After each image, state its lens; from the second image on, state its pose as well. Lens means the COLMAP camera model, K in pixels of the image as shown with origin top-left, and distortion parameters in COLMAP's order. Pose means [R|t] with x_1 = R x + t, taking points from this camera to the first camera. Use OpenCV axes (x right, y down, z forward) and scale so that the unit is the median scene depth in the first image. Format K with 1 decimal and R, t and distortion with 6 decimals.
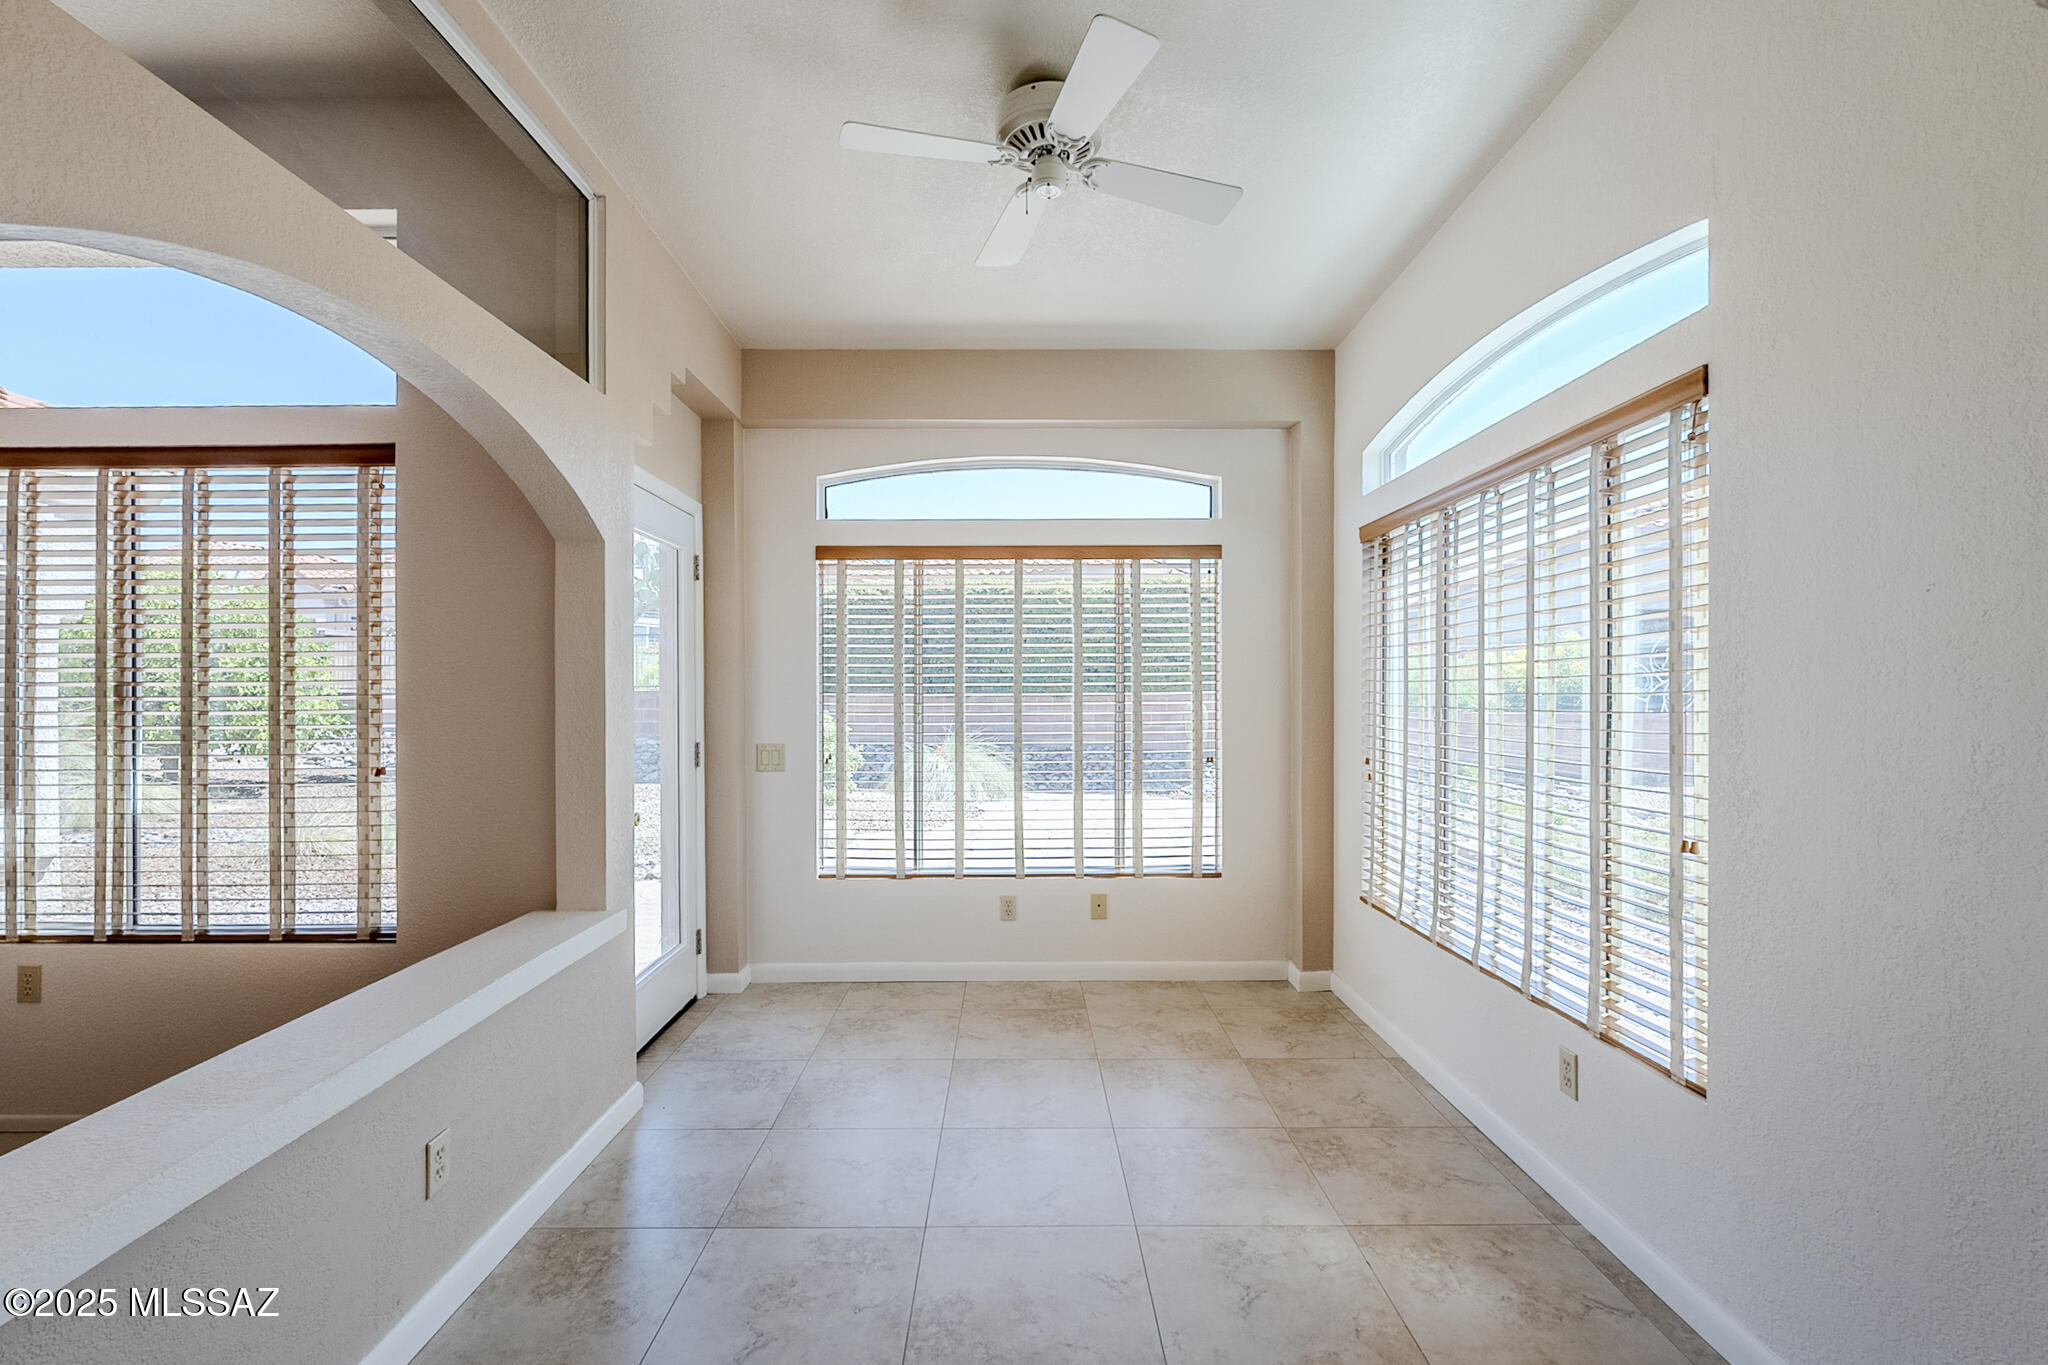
lens RADIAL K [[930.8, 0, 1011.2], [0, 930.8, 685.8], [0, 0, 1]] dist [-0.004747, 0.000804]
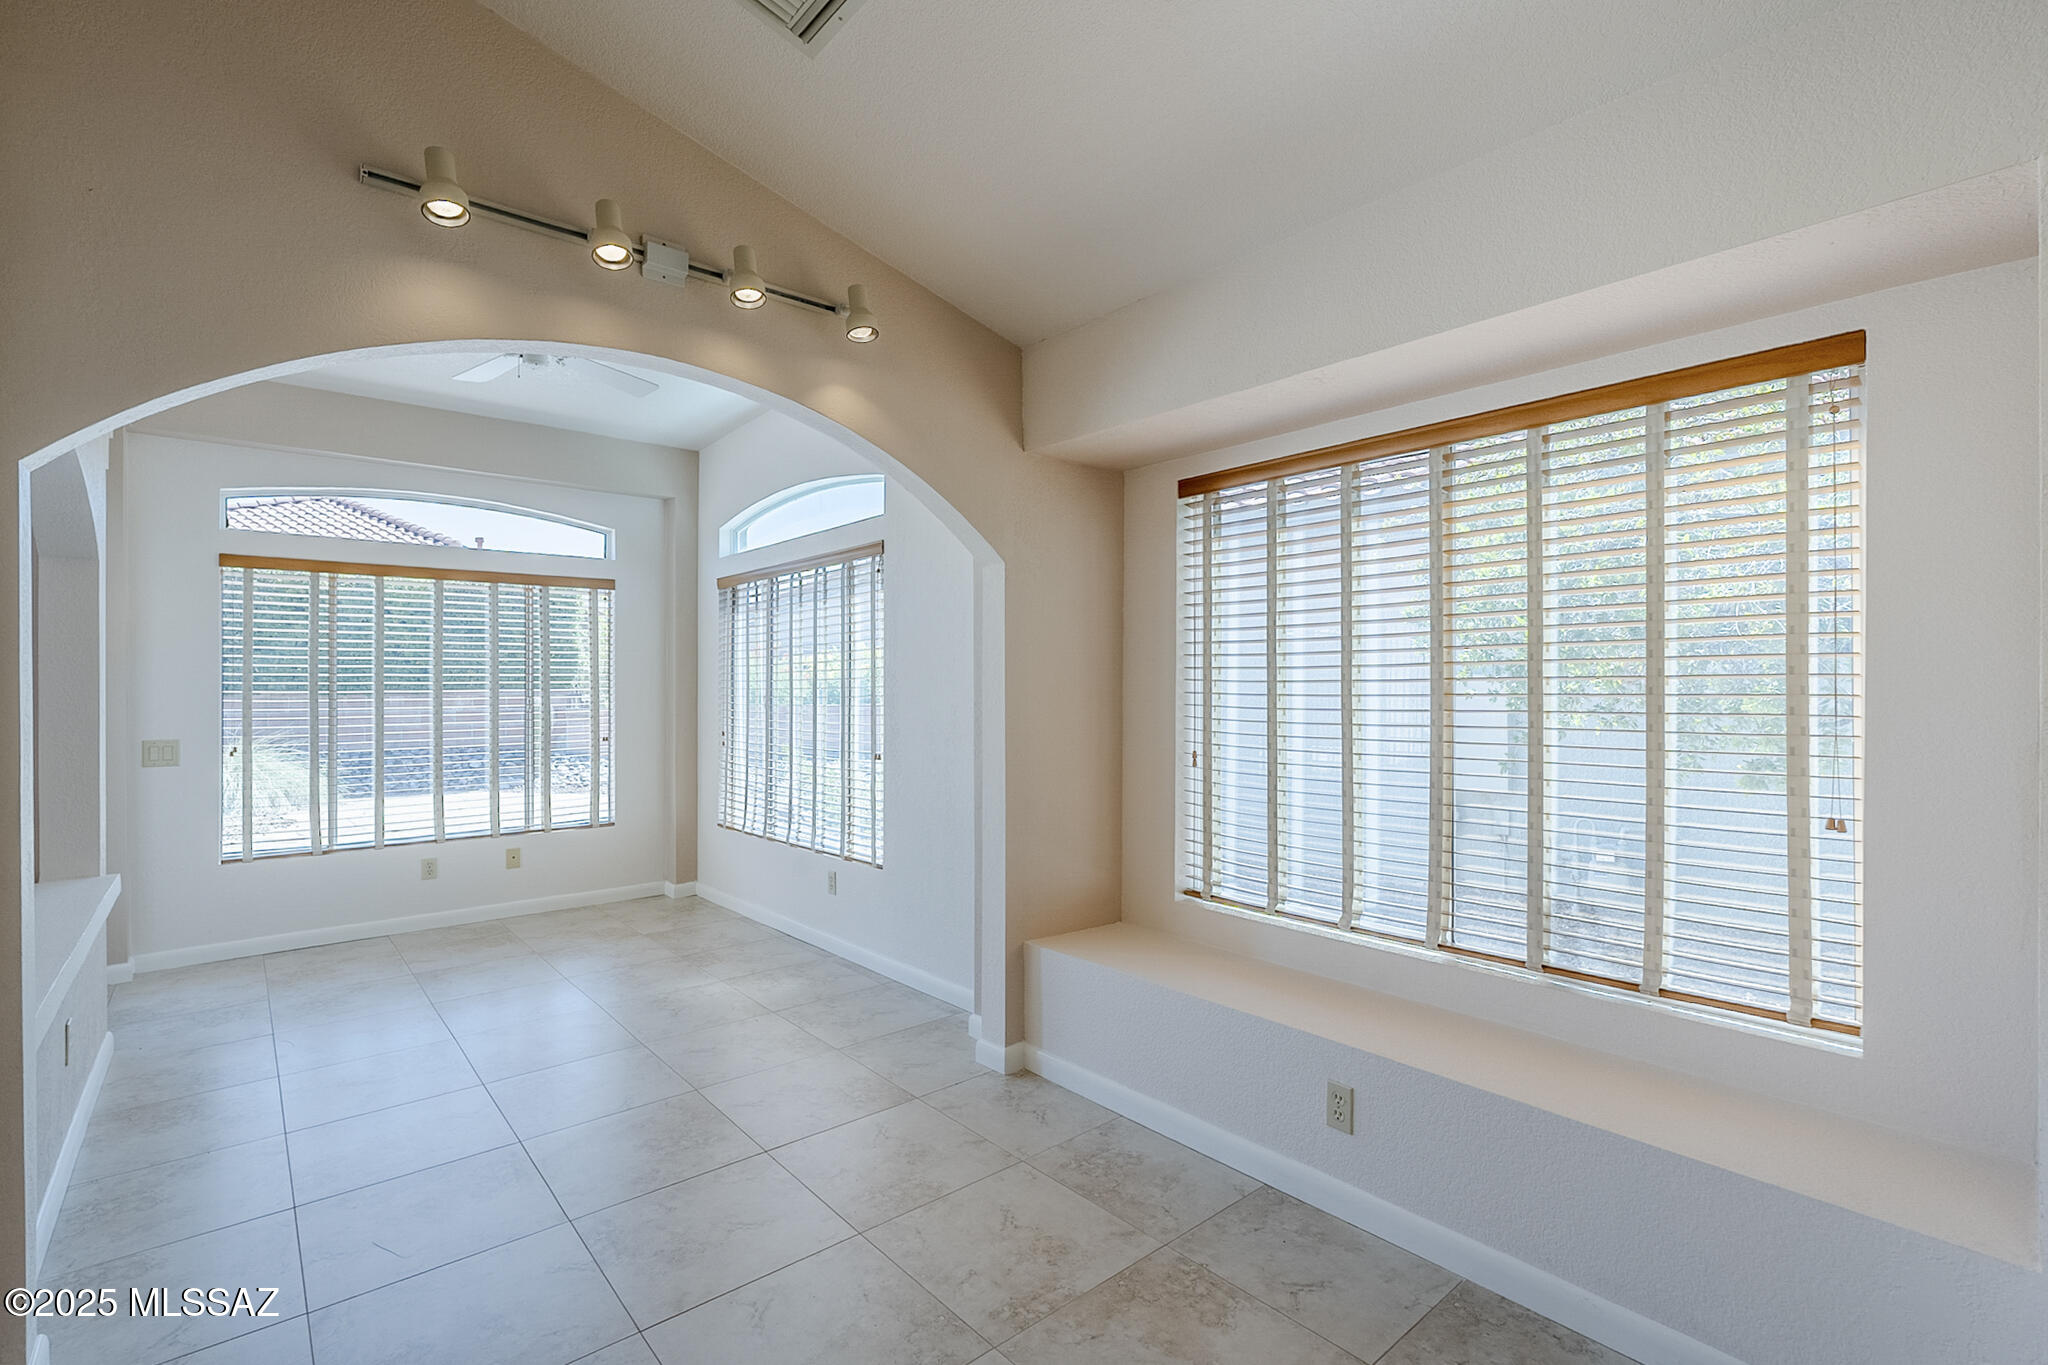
lens RADIAL K [[930.8, 0, 1031.2], [0, 930.8, 680.7], [0, 0, 1]] dist [-0.004747, 0.000804]
pose [[0.754479, 0.002440, 0.656320, -0.230679], [0.000231, 0.999992, -0.003983, 0.000726], [-0.656324, 0.003157, 0.754473, -0.471025]]
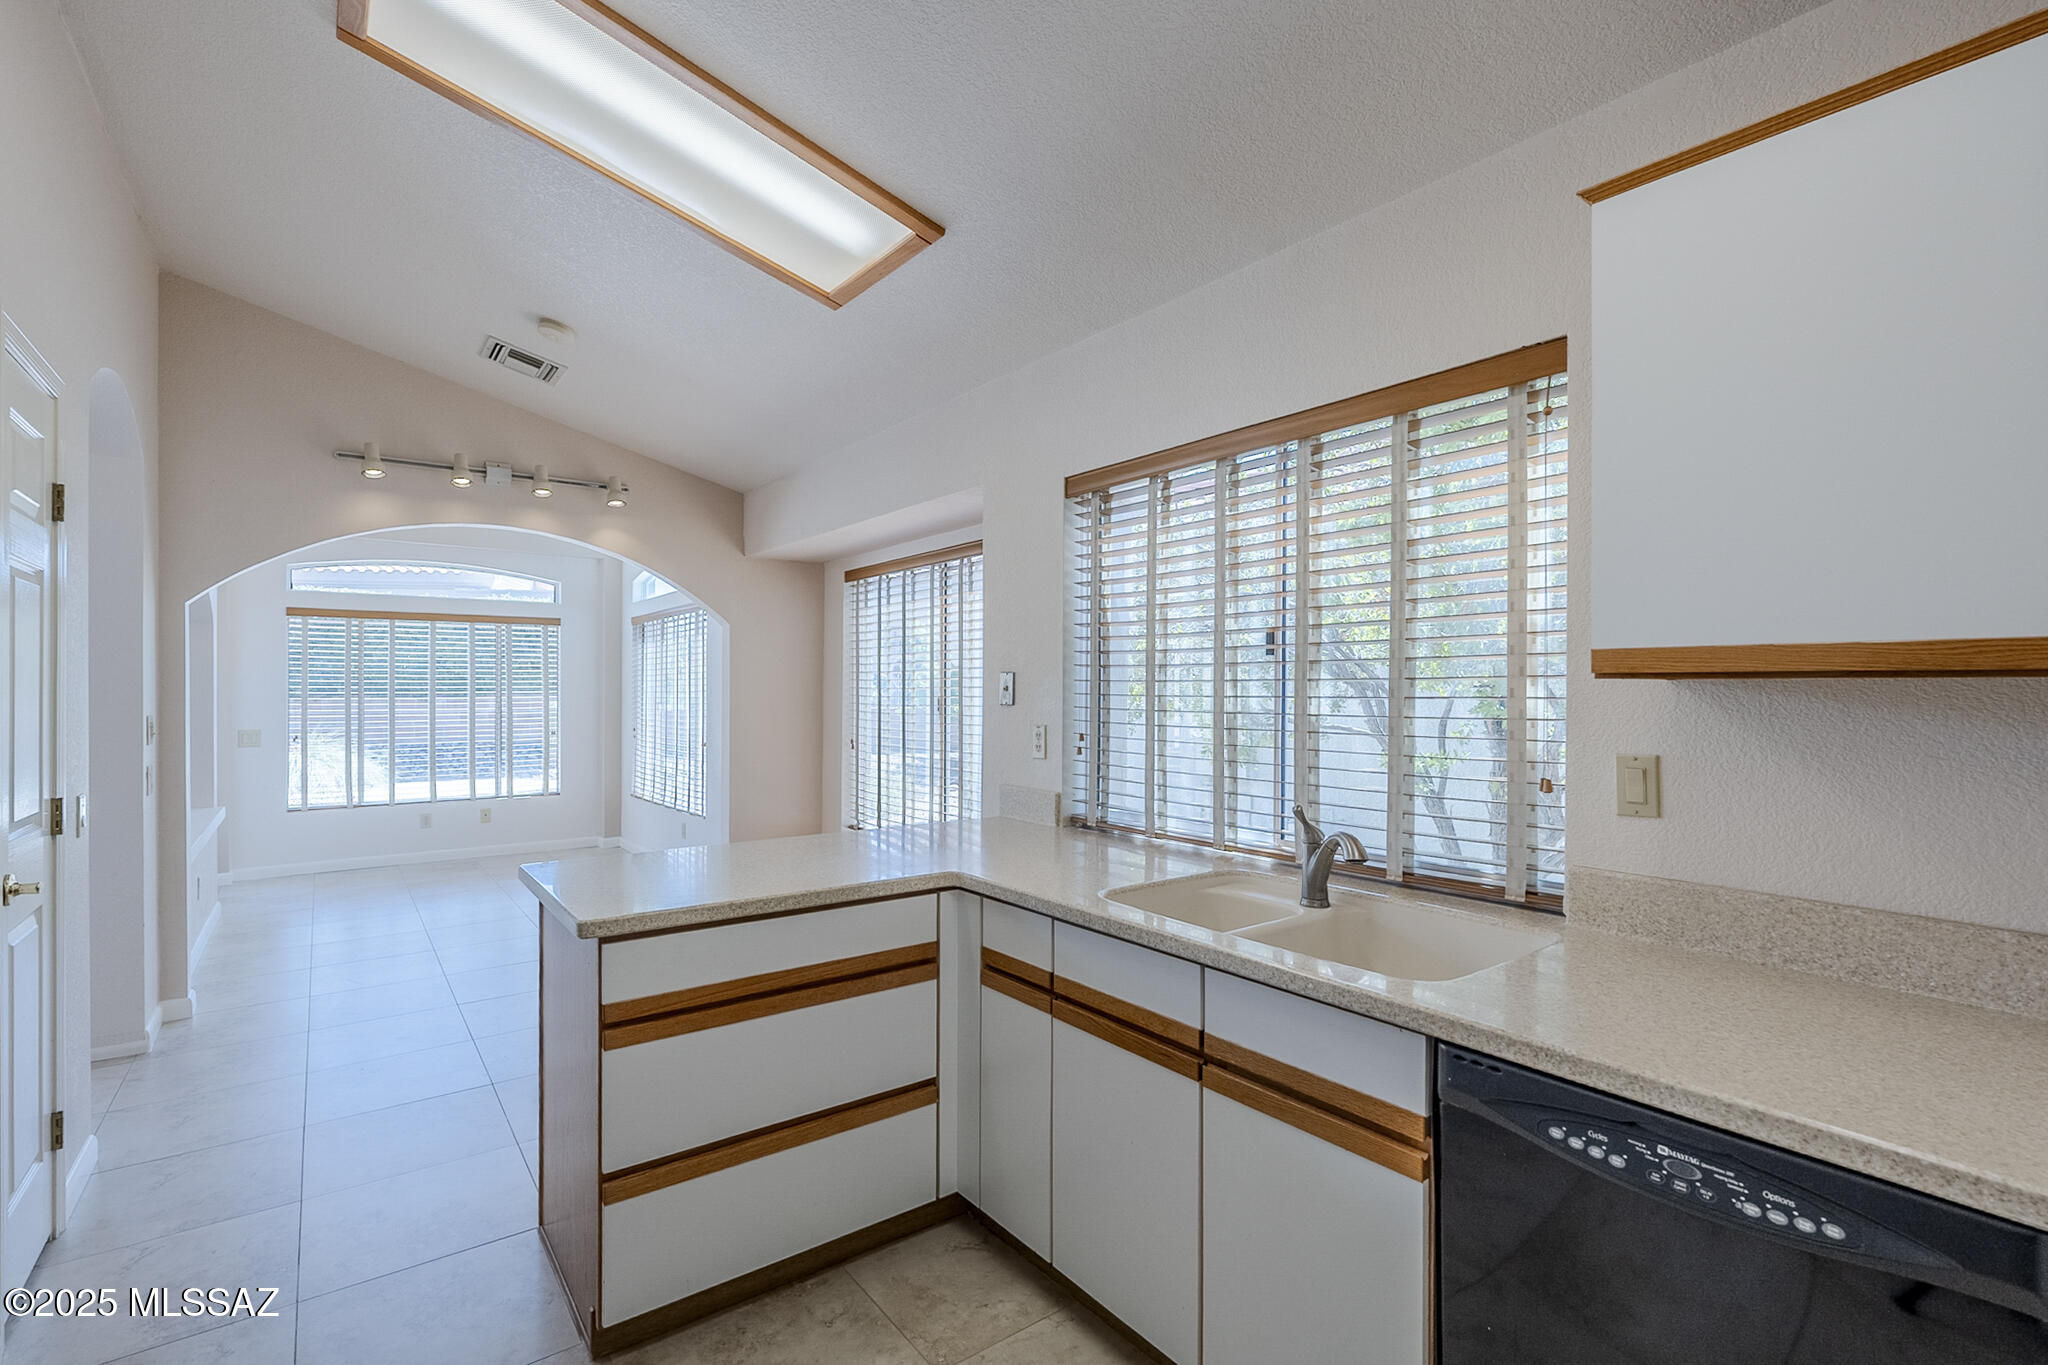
lens RADIAL K [[930.8, 0, 1032.2], [0, 930.8, 690.1], [0, 0, 1]] dist [-0.004747, 0.000804]
pose [[0.791974, 0.002314, 0.610551, -0.188546], [-0.003684, 0.999993, 0.000989, -0.013917], [-0.610544, -0.003033, 0.791977, -1.212543]]
